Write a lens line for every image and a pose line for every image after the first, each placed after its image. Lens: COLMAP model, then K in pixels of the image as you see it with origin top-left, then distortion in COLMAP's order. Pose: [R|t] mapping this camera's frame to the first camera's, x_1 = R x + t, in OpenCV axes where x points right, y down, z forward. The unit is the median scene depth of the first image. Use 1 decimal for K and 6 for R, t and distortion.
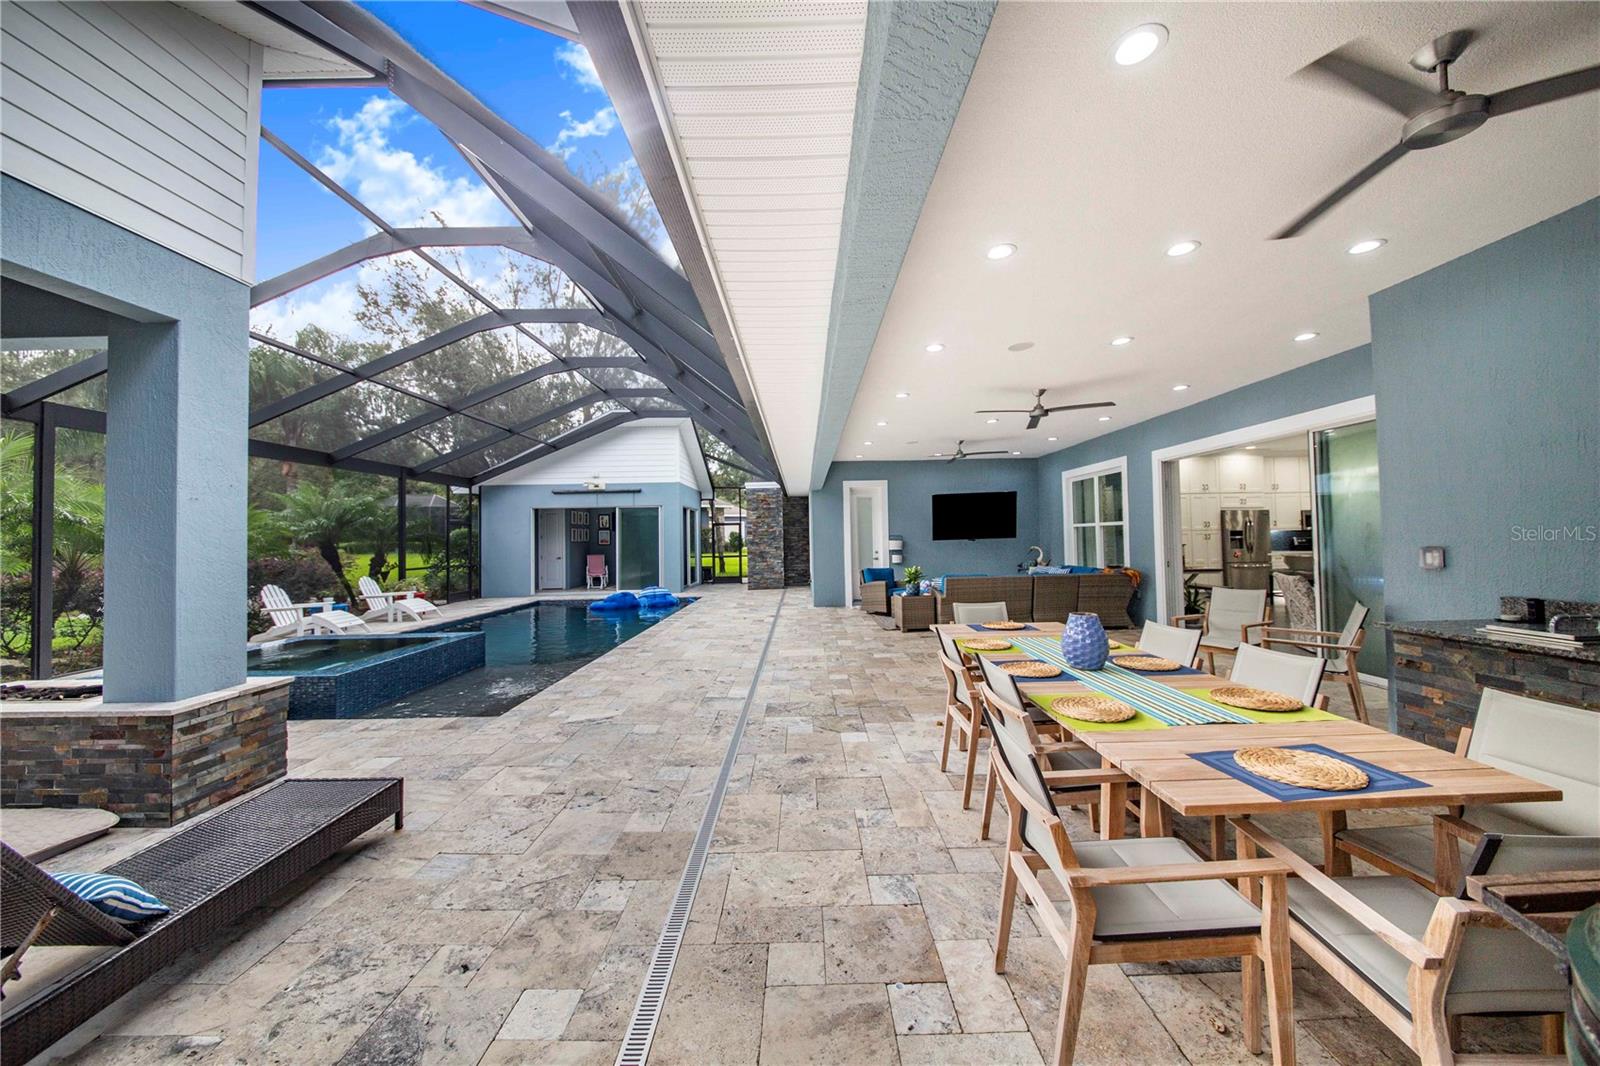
lens RADIAL K [[580.1, 0, 809.1], [0, 580.1, 534.7], [0, 0, 1]] dist [0.008073, -0.012068]
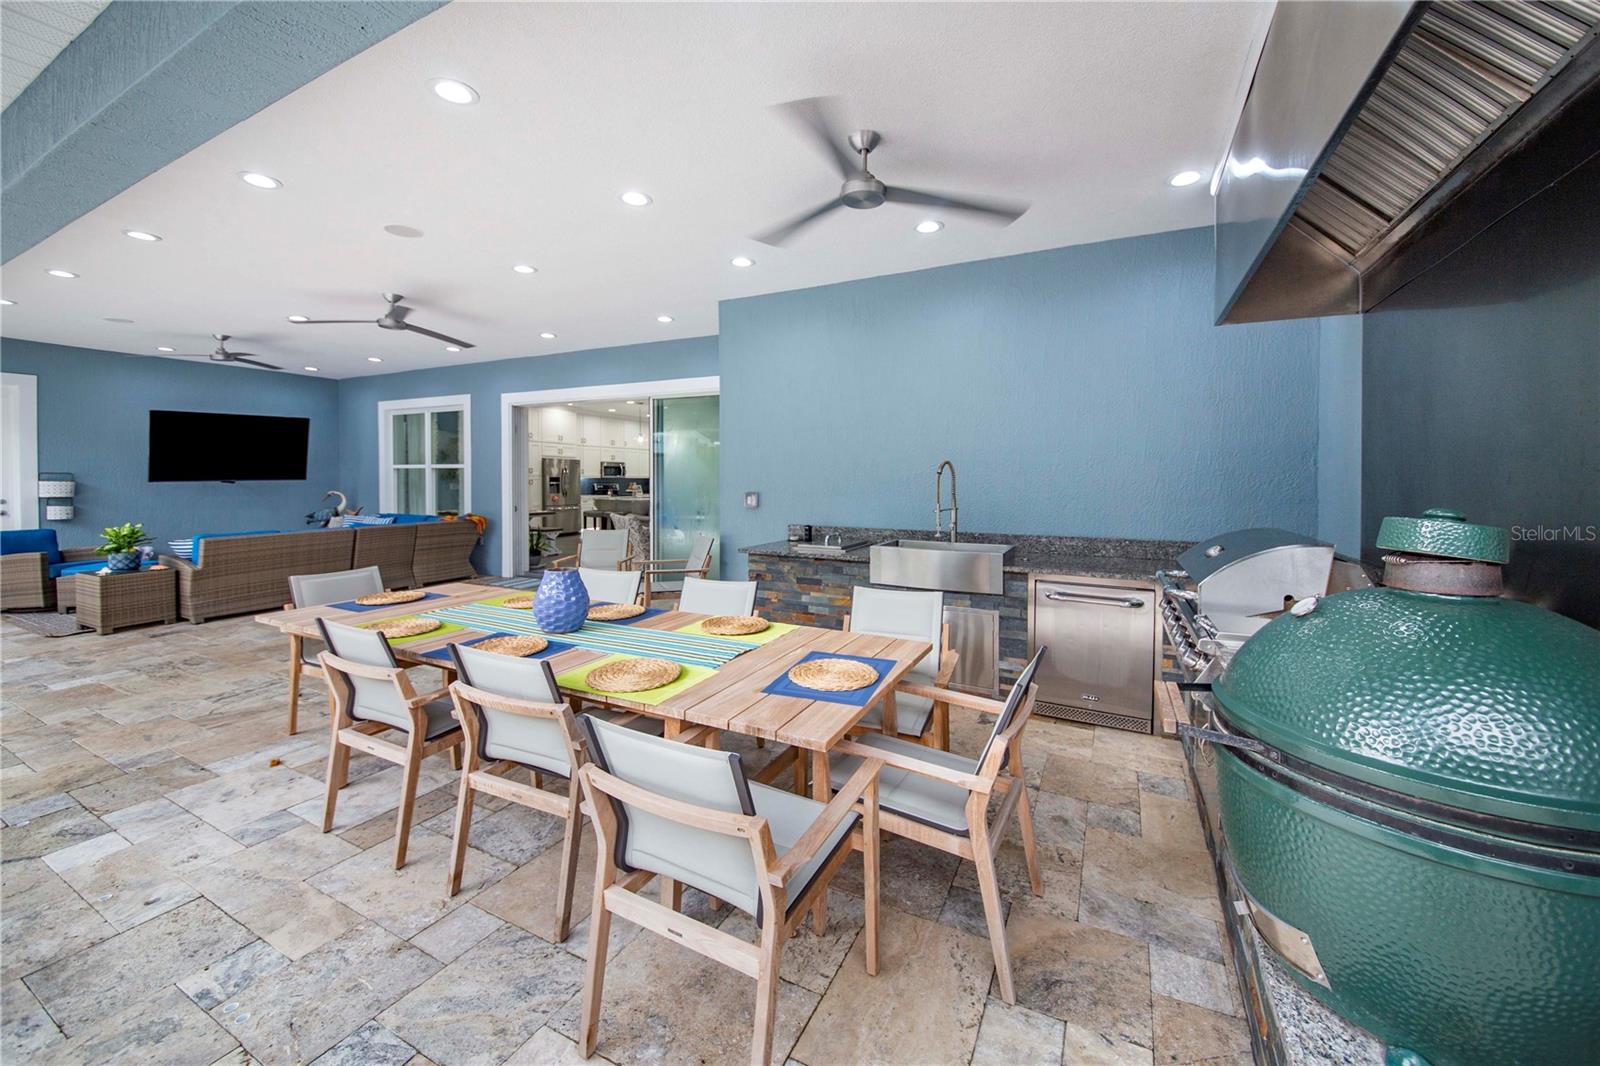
lens RADIAL K [[571.7, 0, 832.6], [0, 571.7, 500.5], [0, 0, 1]] dist [0.000831, -0.006300]
pose [[0.427403, -0.014209, 0.903949, -0.066330], [-0.019098, 0.999511, 0.024741, 0.001512], [-0.903859, -0.027838, 0.426923, 0.135363]]
